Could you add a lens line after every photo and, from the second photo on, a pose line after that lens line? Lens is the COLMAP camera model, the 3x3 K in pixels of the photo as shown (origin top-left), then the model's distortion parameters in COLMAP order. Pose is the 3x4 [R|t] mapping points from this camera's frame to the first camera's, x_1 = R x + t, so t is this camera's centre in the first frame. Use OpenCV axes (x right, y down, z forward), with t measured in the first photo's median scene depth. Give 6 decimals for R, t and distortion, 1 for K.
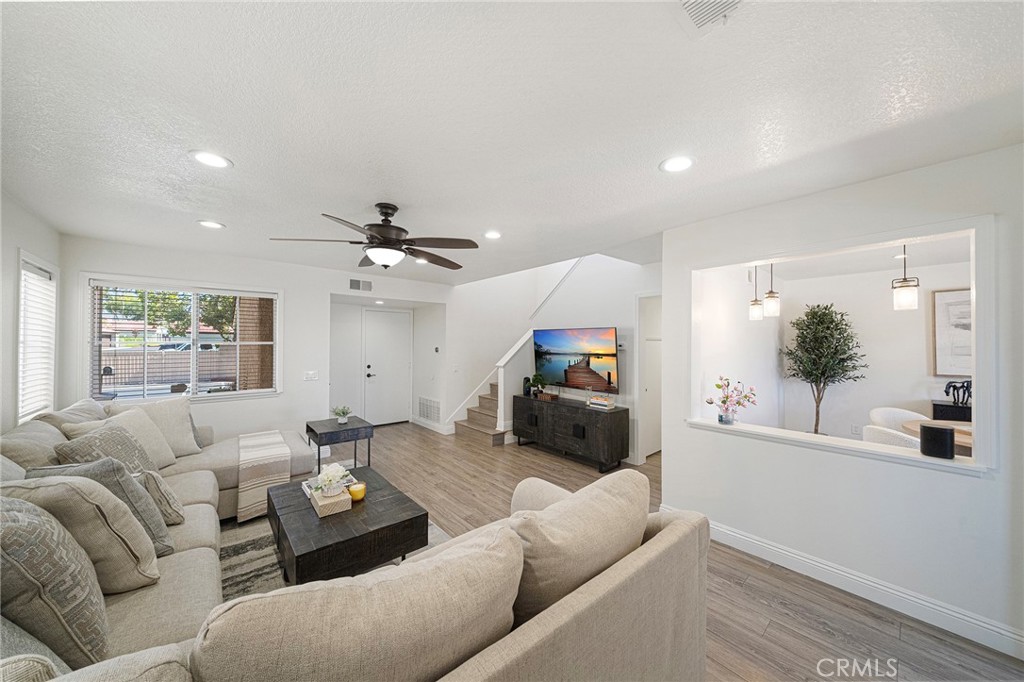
lens RADIAL K [[348.4, 0, 501.0], [0, 348.4, 340.2], [0, 0, 1]] dist [-0.000068, -0.000011]
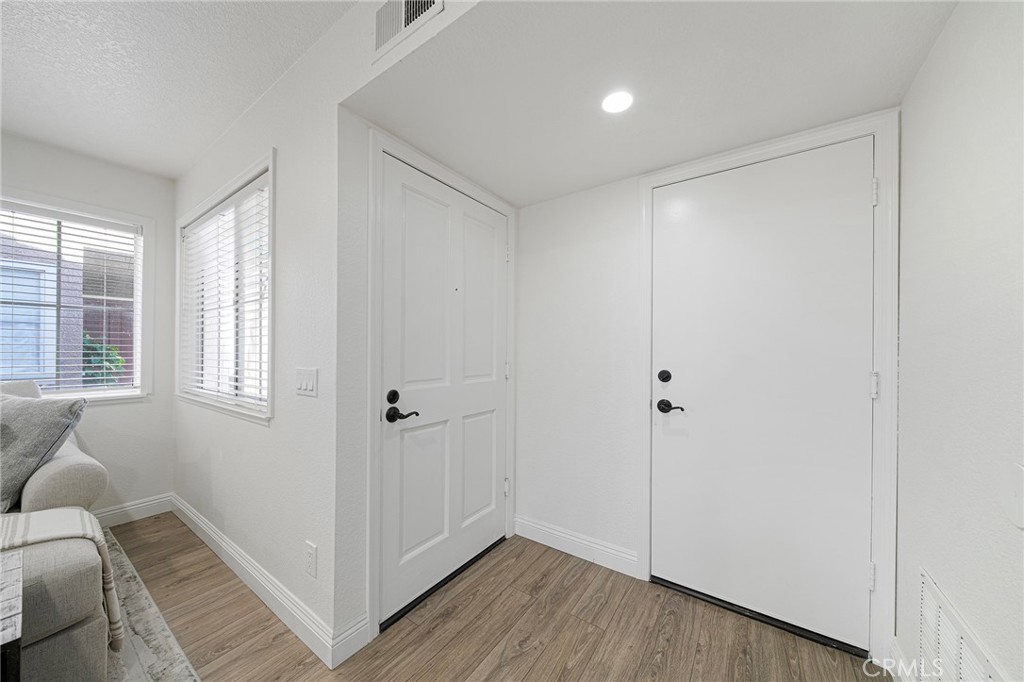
lens RADIAL K [[350.2, 0, 516.1], [0, 350.2, 349.5], [0, 0, 1]] dist [-0.000951, -0.000128]
pose [[0.274574, -0.002363, -0.961563, -0.176020], [0.006647, 0.999978, -0.000560, 0.070287], [0.961543, -0.006238, 0.274583, 1.062851]]
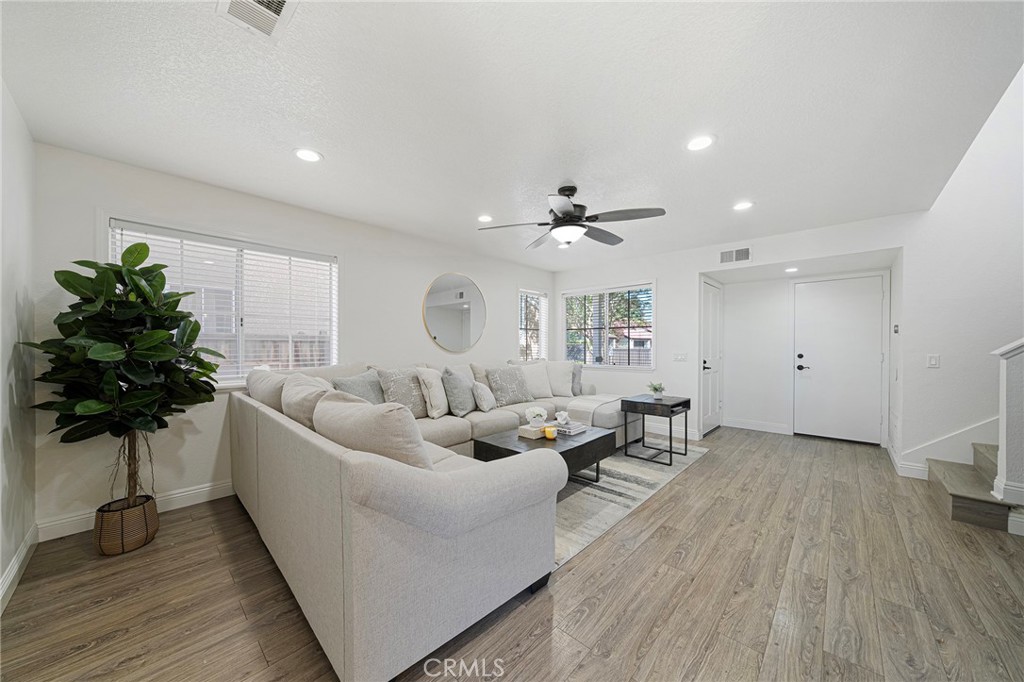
lens RADIAL K [[354.8, 0, 508.1], [0, 354.8, 347.1], [0, 0, 1]] dist [-0.005605, -0.000076]
pose [[0.116257, 0.000434, -0.993219, 0.423164], [0.010854, 0.999940, 0.001708, 0.063249], [0.993160, -0.010979, 0.116245, 0.359042]]
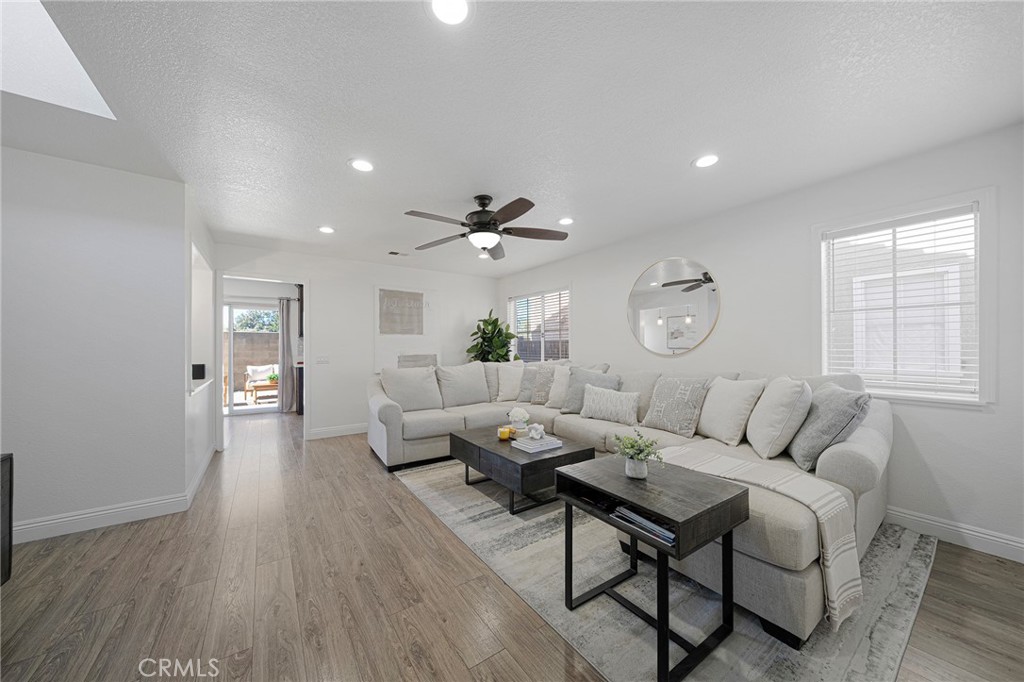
lens RADIAL K [[351.1, 0, 497.7], [0, 351.1, 347.0], [0, 0, 1]] dist [0.000818, -0.000026]
pose [[-0.993807, 0.001362, 0.111116, -0.272221], [-0.000124, 0.999911, -0.013368, 0.070862], [-0.111124, -0.013299, -0.993718, 1.158396]]
